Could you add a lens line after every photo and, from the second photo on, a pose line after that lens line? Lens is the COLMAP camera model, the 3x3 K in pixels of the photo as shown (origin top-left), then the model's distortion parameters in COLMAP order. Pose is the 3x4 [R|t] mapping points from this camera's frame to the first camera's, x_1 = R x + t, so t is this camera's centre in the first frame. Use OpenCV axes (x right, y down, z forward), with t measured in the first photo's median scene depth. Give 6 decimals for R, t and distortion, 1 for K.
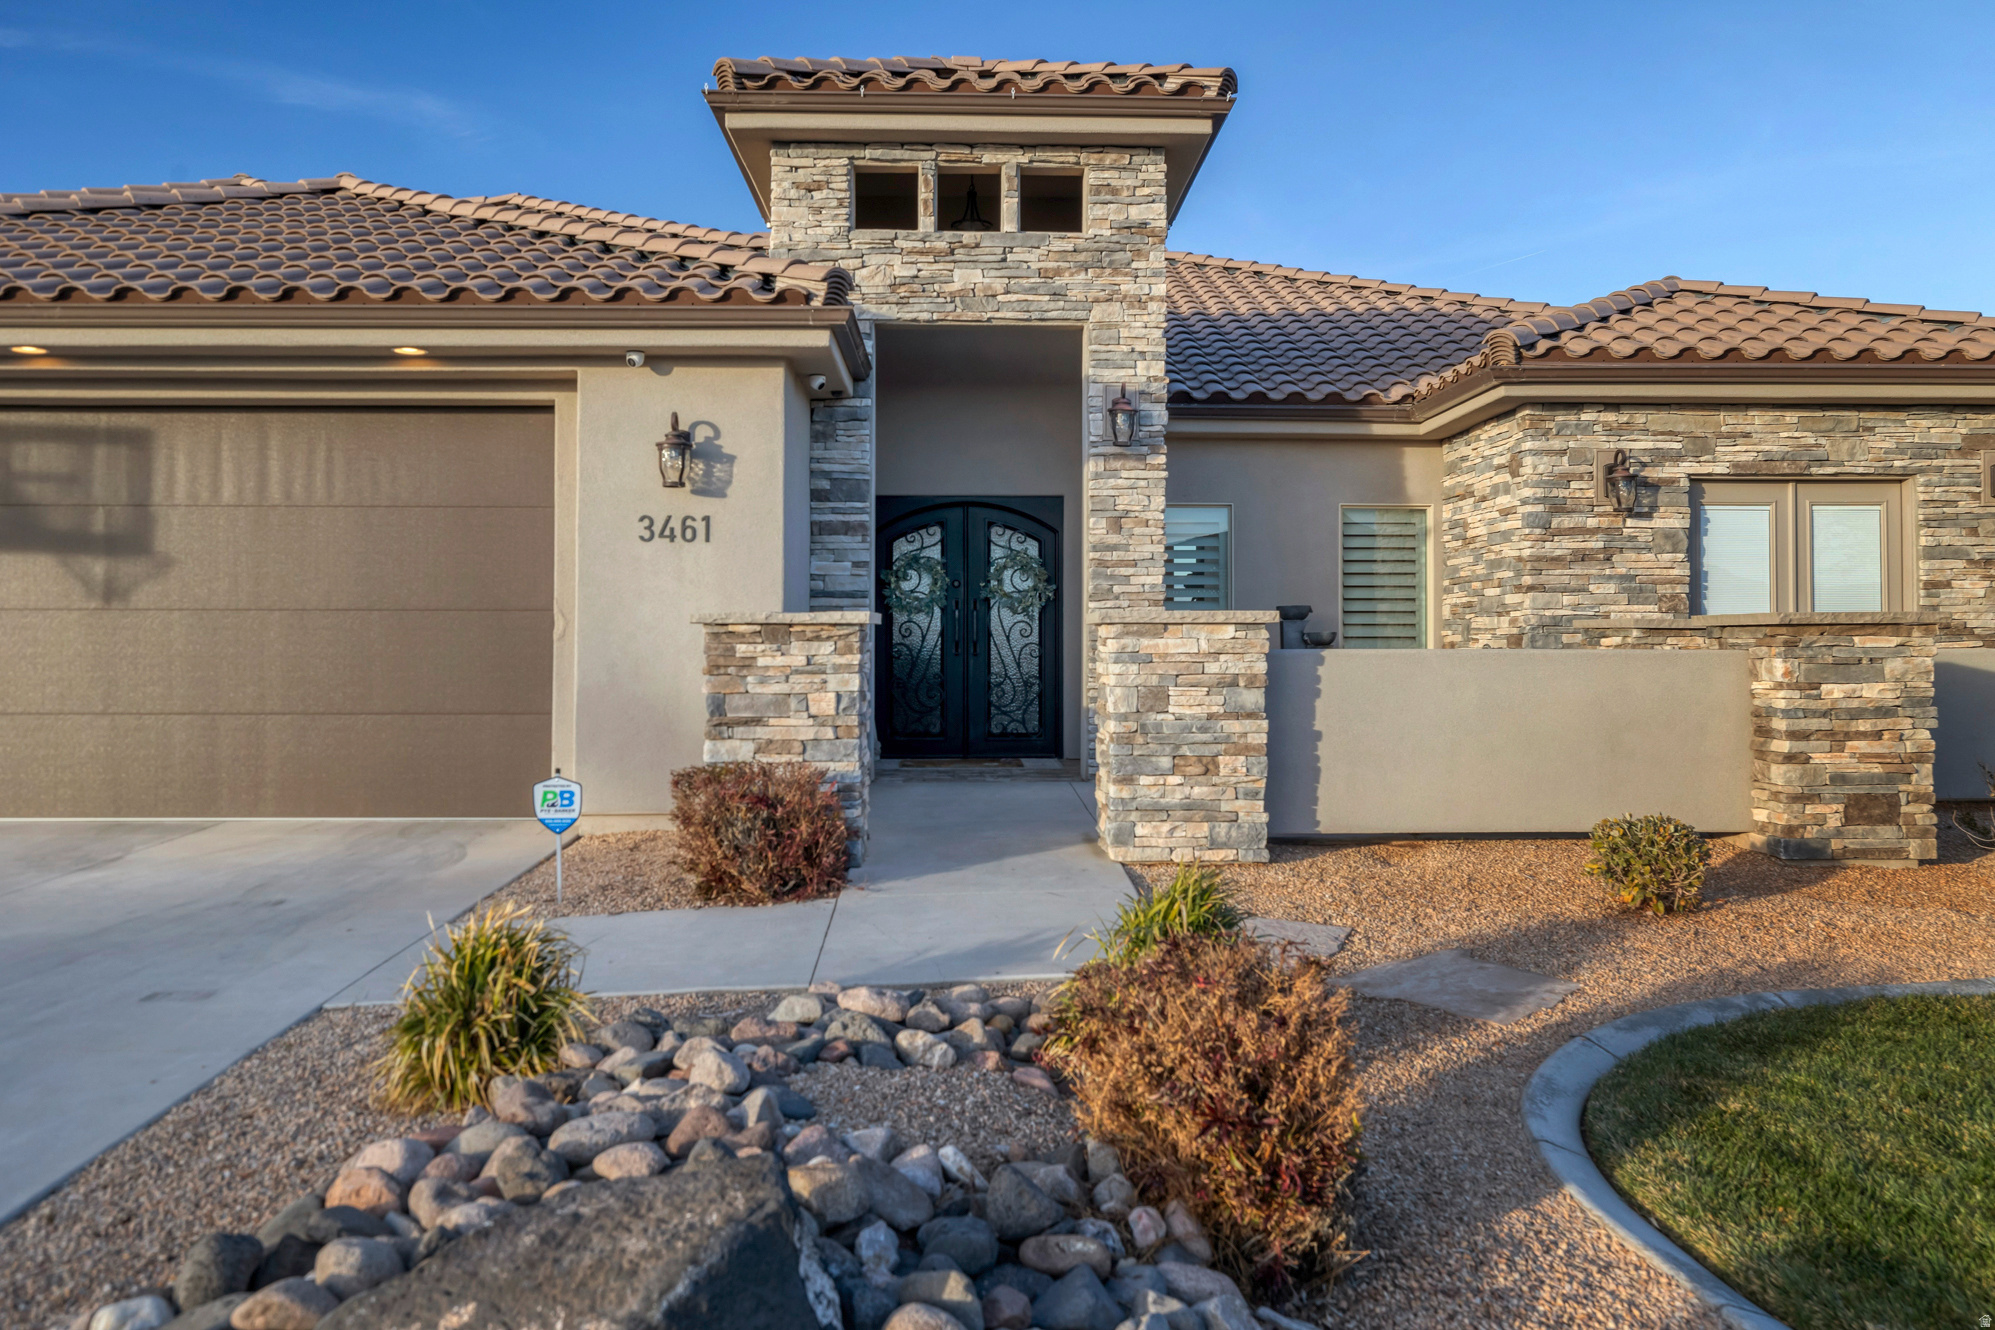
lens RADIAL K [[1507.3, 0, 995.3], [0, 1507.3, 610.6], [0, 0, 1]] dist [-0.008187, 0.010359]
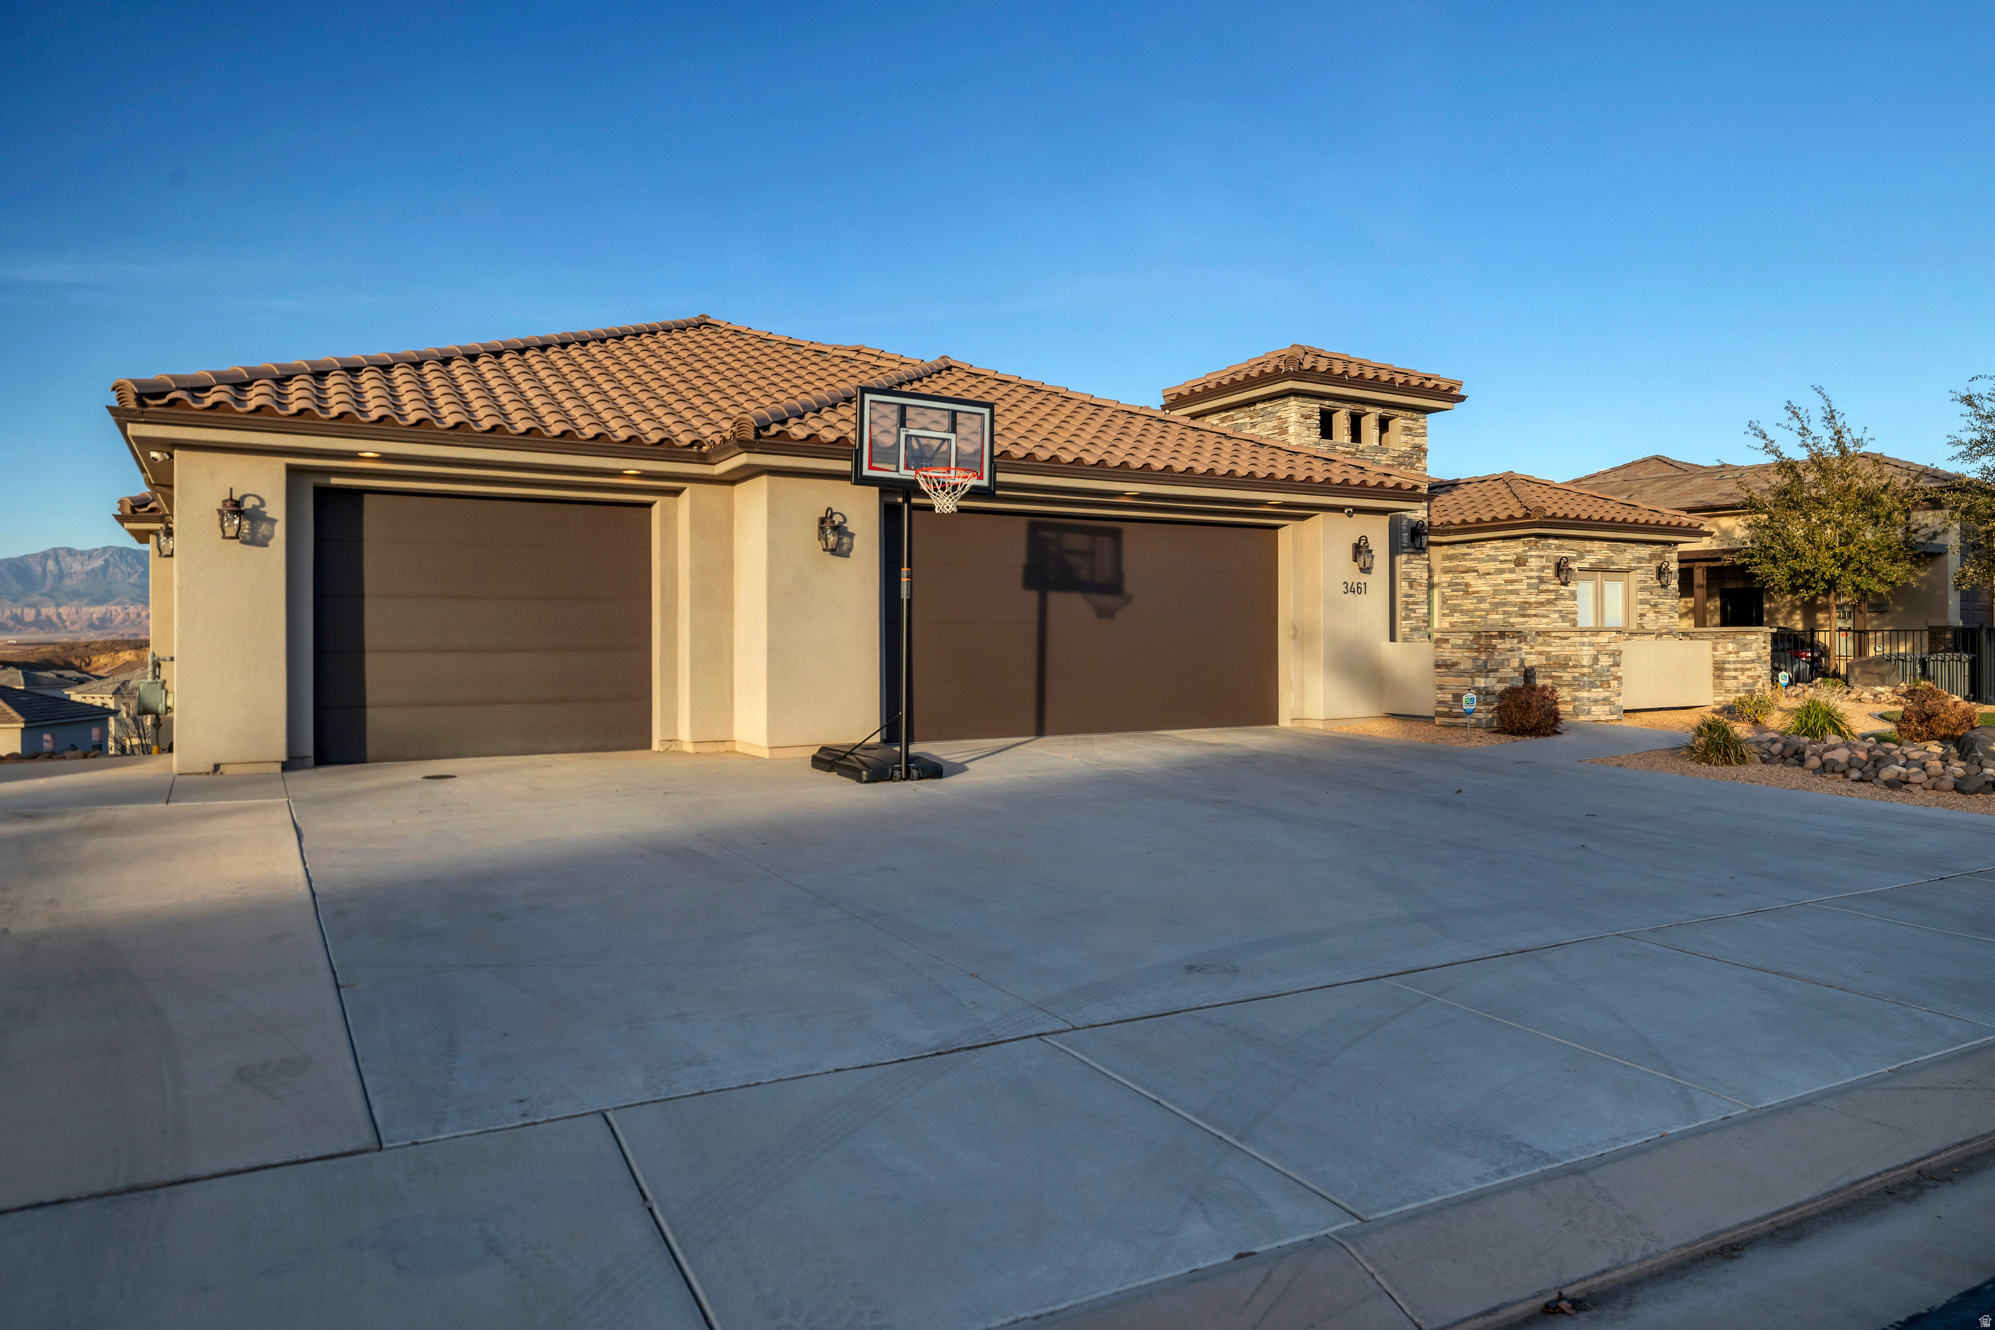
lens RADIAL K [[1282.4, 0, 984.1], [0, 1282.4, 648.1], [0, 0, 1]] dist [-0.010075, -0.004039]
pose [[0.877826, -0.006071, 0.478940, -1.337616], [-0.005253, 0.999738, 0.022301, -0.004237], [-0.478950, -0.022092, 0.877564, -0.320905]]
